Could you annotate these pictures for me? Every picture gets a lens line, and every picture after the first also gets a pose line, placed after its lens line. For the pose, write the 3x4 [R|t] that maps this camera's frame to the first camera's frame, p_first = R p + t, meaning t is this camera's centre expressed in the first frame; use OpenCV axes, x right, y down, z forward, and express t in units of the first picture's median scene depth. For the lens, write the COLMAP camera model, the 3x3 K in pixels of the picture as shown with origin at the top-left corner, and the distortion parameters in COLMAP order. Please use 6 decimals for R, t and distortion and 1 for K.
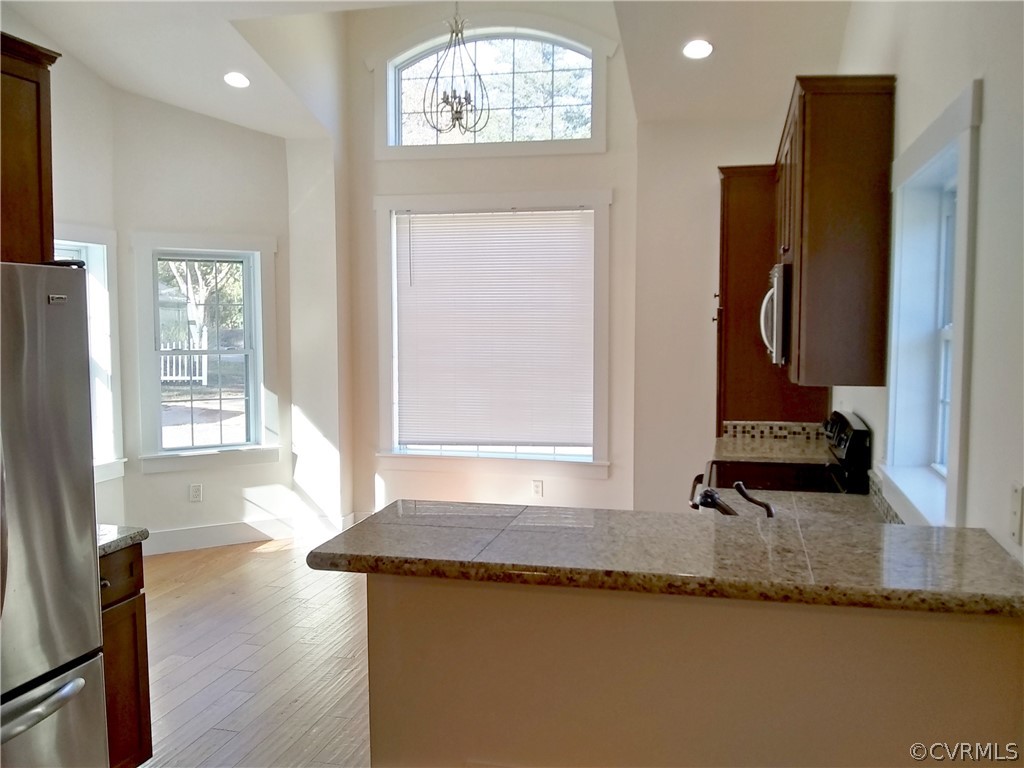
lens RADIAL K [[930.0, 0, 513.5], [0, 930.0, 384.3], [0, 0, 1]] dist [-0.010709, 0.000000]
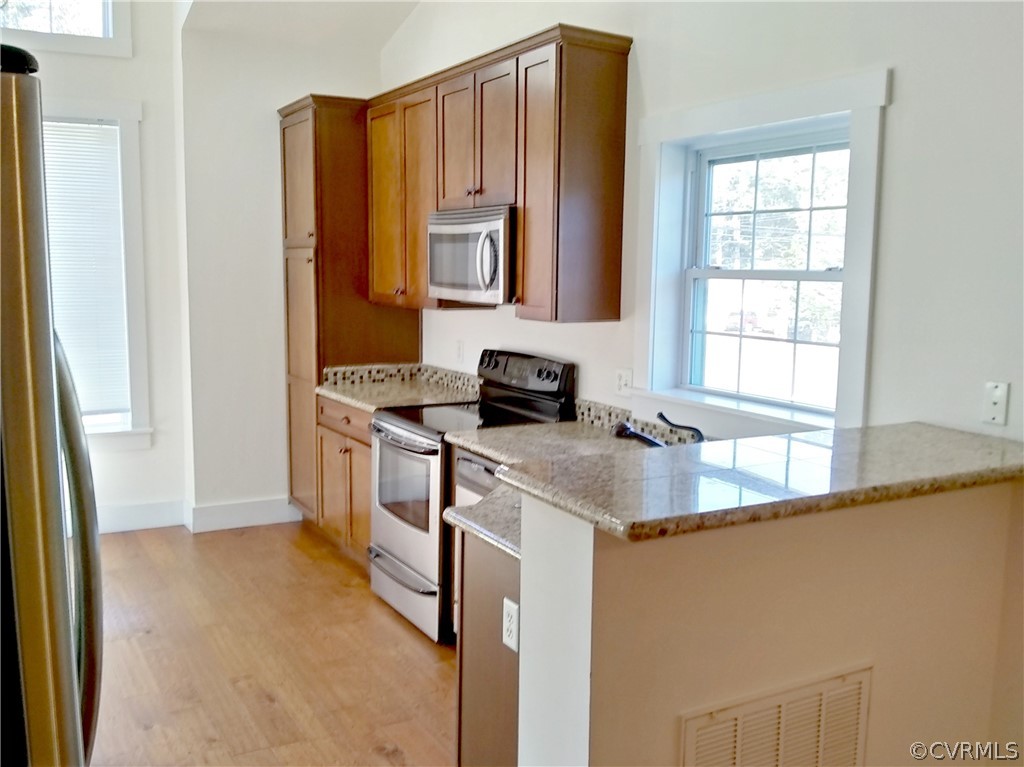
lens RADIAL K [[995.4, 0, 509.5], [0, 995.4, 384.8], [0, 0, 1]] dist [-0.012532, 0.000000]
pose [[0.739799, -0.080966, 0.667938, -0.312477], [0.044419, 0.996445, 0.071589, -0.007873], [-0.671360, -0.023292, 0.740765, 0.128805]]
